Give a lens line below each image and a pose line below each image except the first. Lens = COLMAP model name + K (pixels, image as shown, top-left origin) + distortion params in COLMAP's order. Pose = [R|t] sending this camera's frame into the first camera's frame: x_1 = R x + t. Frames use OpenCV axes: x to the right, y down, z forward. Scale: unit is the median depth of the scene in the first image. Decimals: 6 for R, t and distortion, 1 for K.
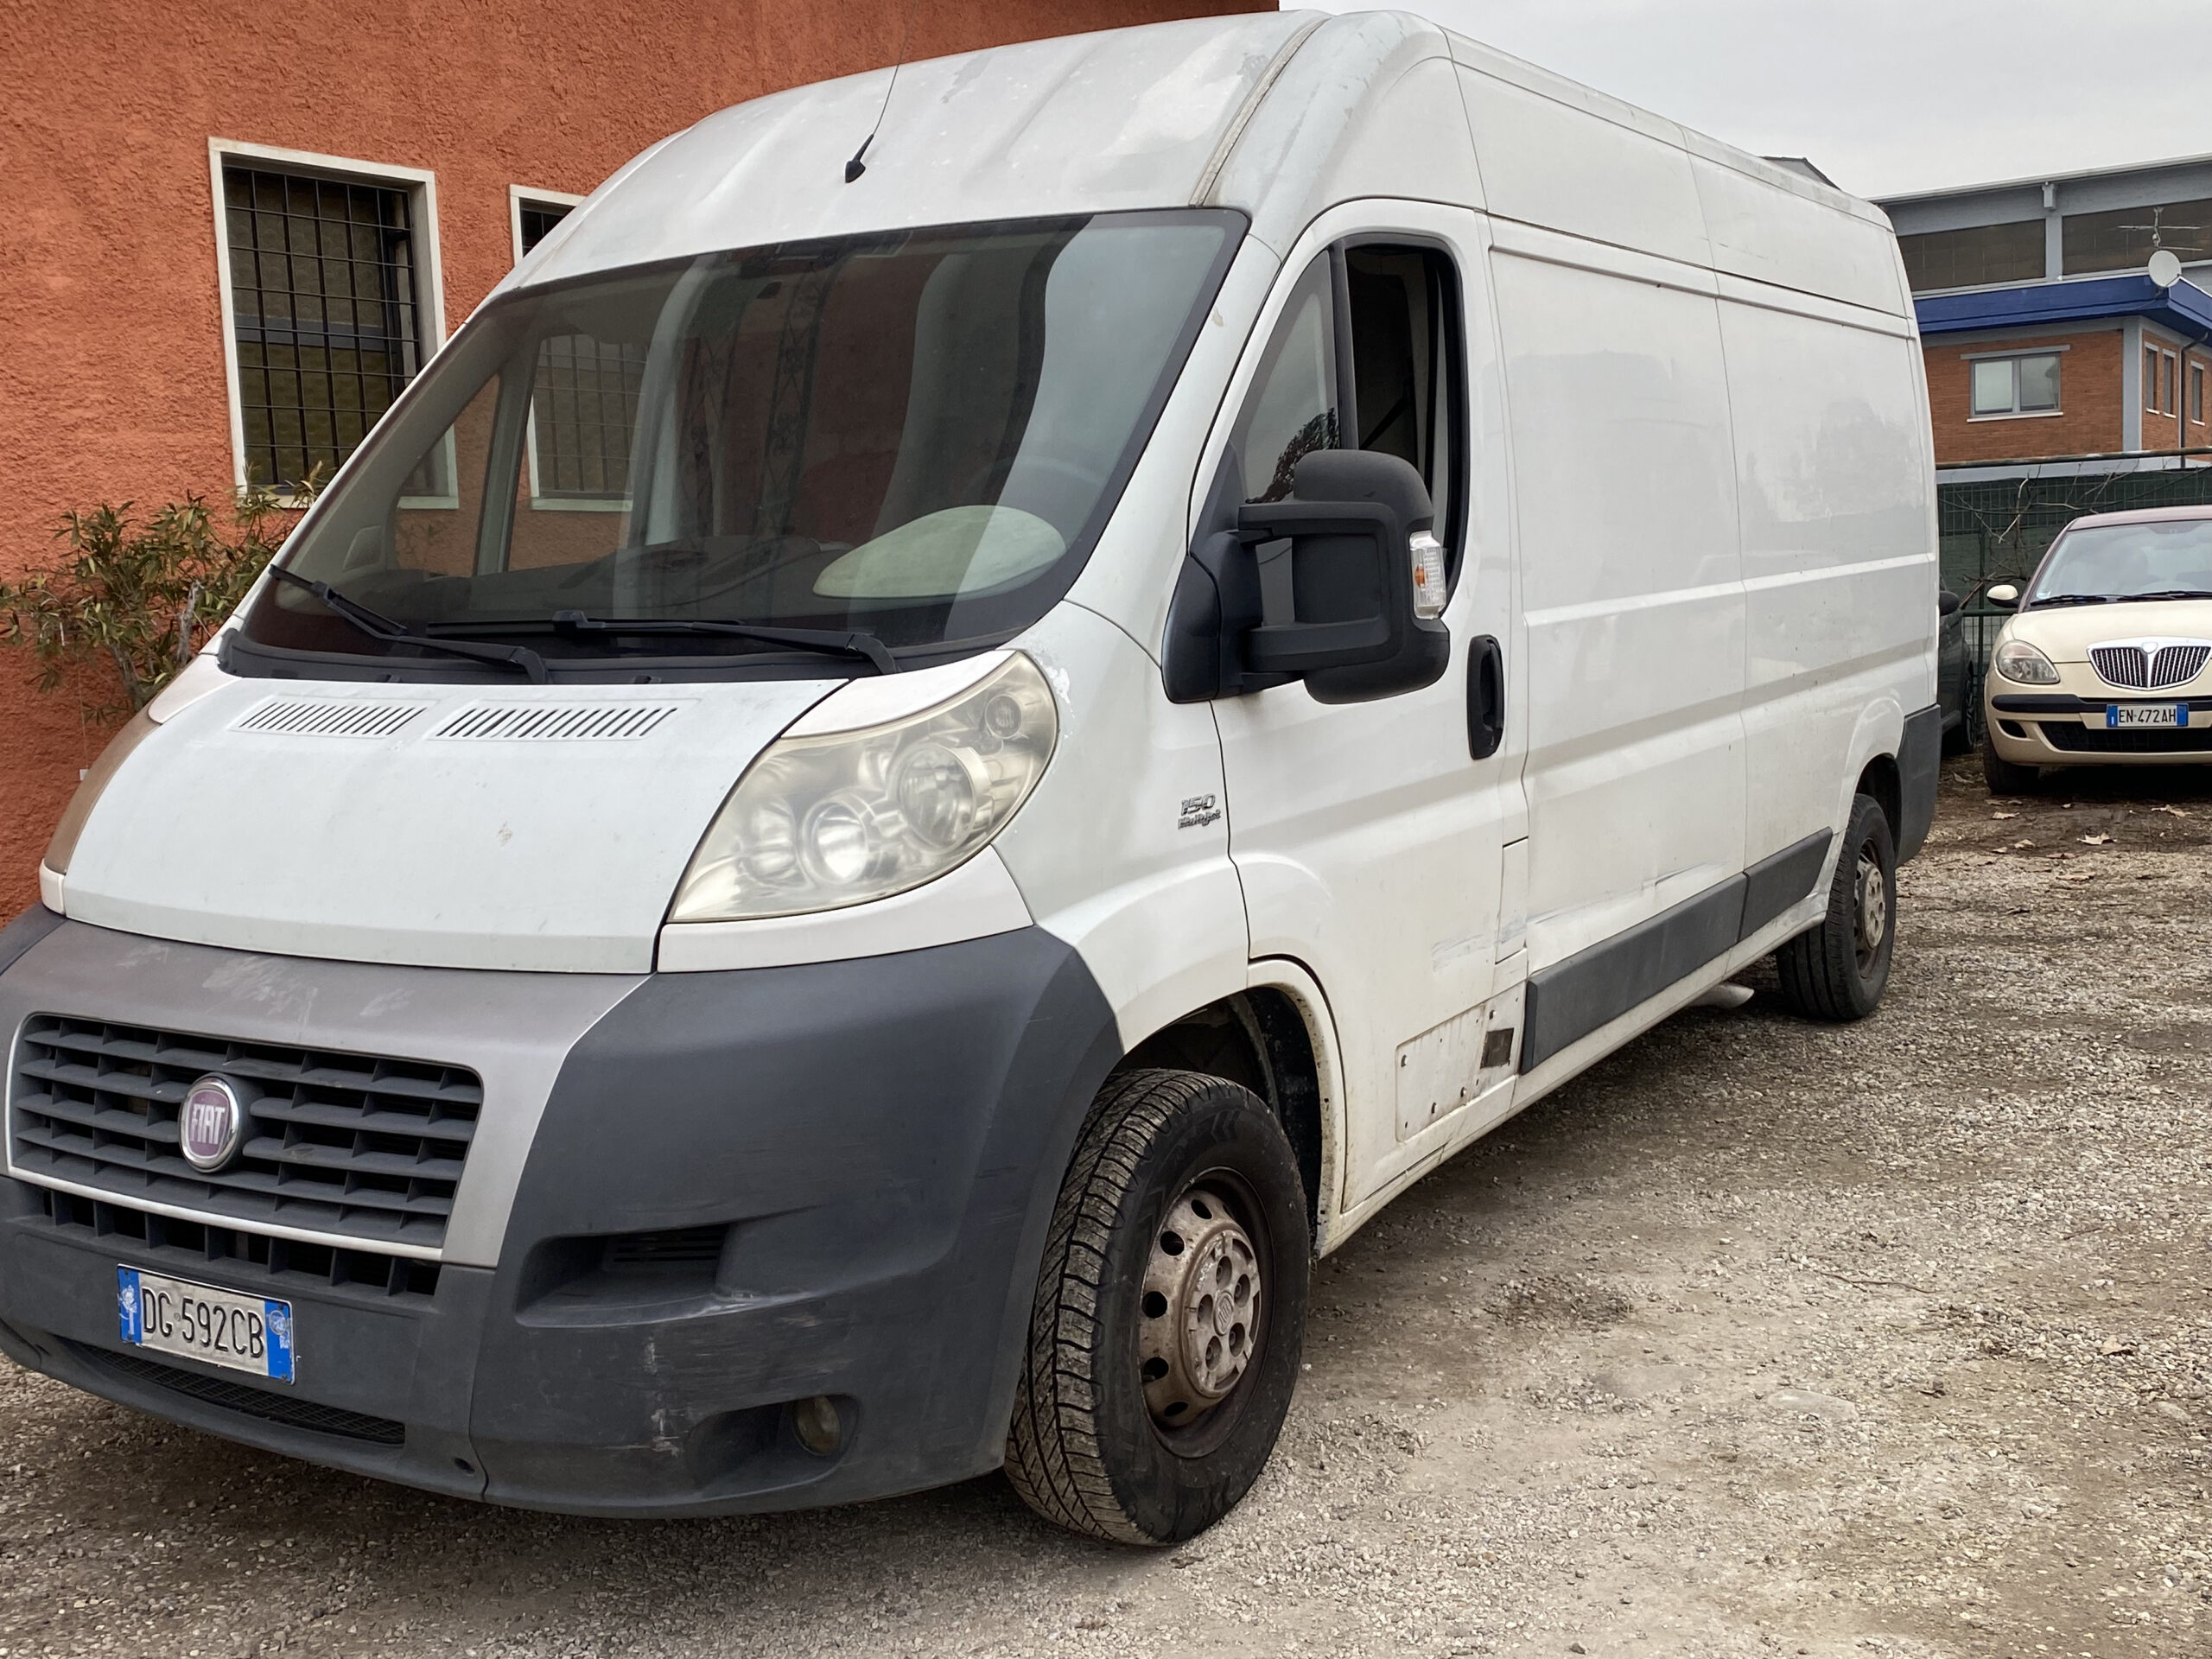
lens RADIAL K [[2261.1, 0, 1116.7], [0, 2261.1, 846.3], [0, 0, 1]] dist [0.029553, 0.000000]
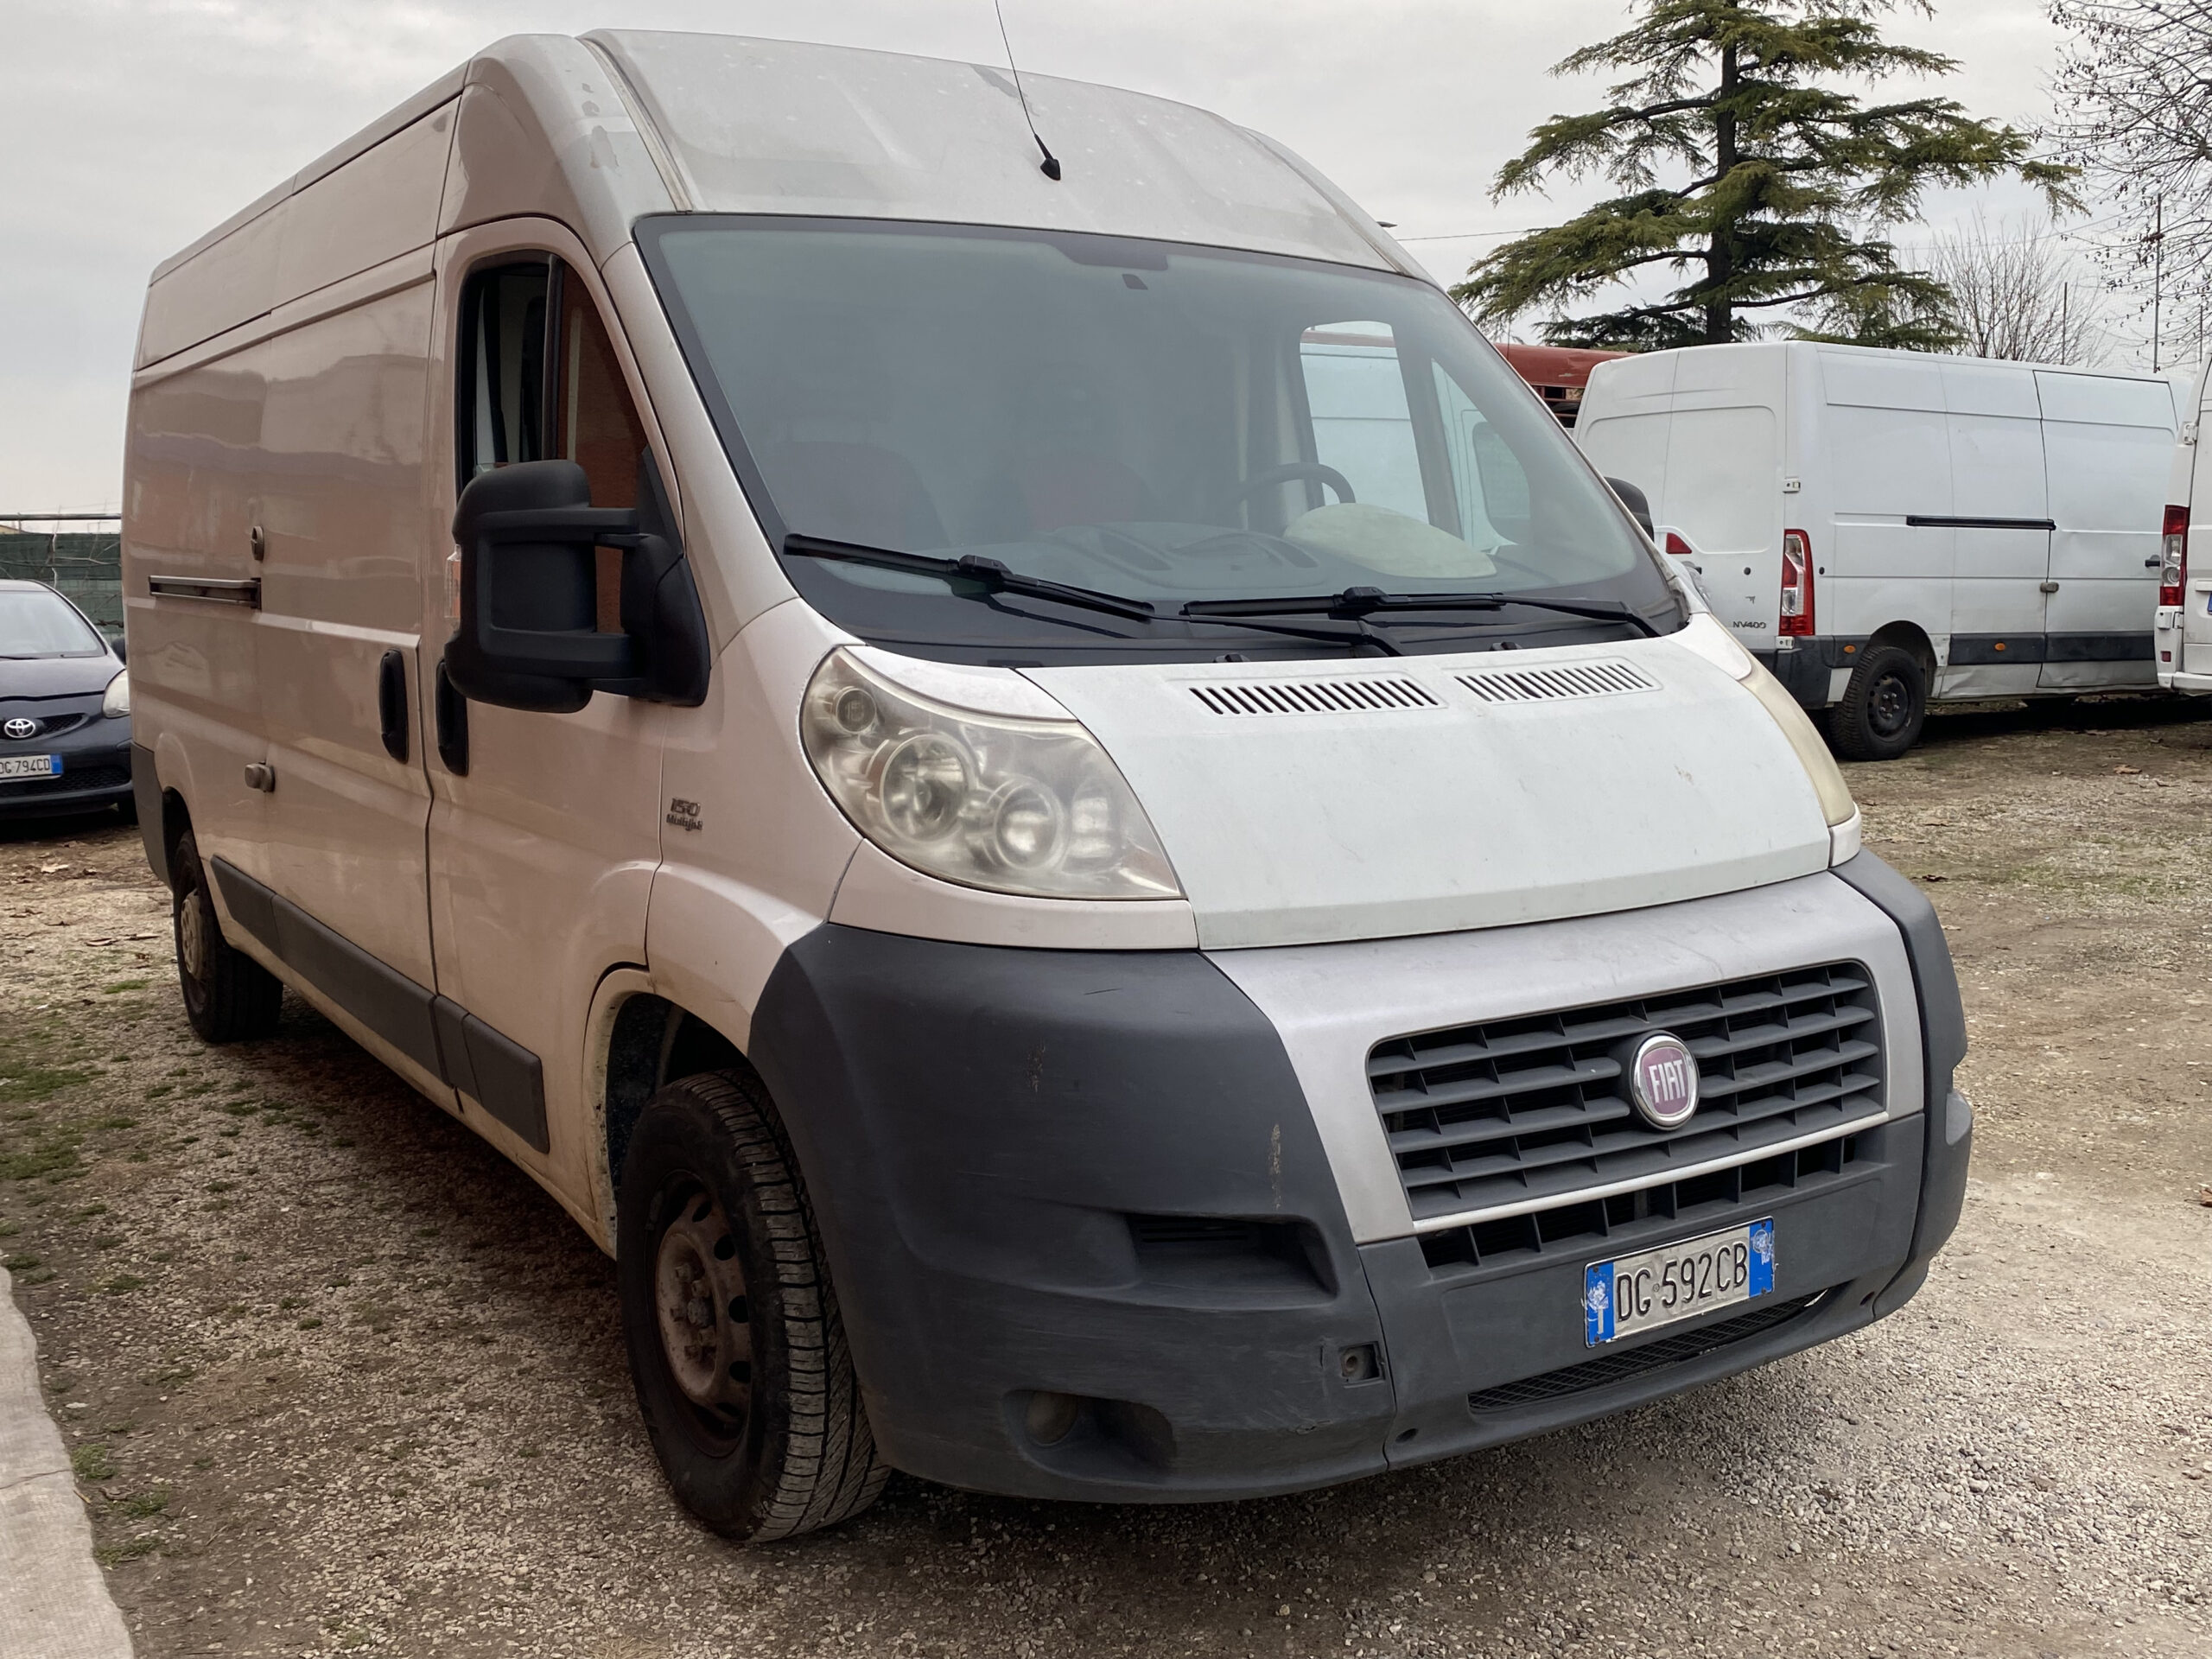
lens RADIAL K [[2071.6, 0, 1091.1], [0, 2071.6, 817.7], [0, 0, 1]] dist [0.010477, 0.000000]
pose [[0.428523, -0.082390, 0.899767, -1.277064], [0.115227, 0.992686, 0.036020, -0.052942], [-0.896153, 0.088242, 0.434882, 0.795938]]
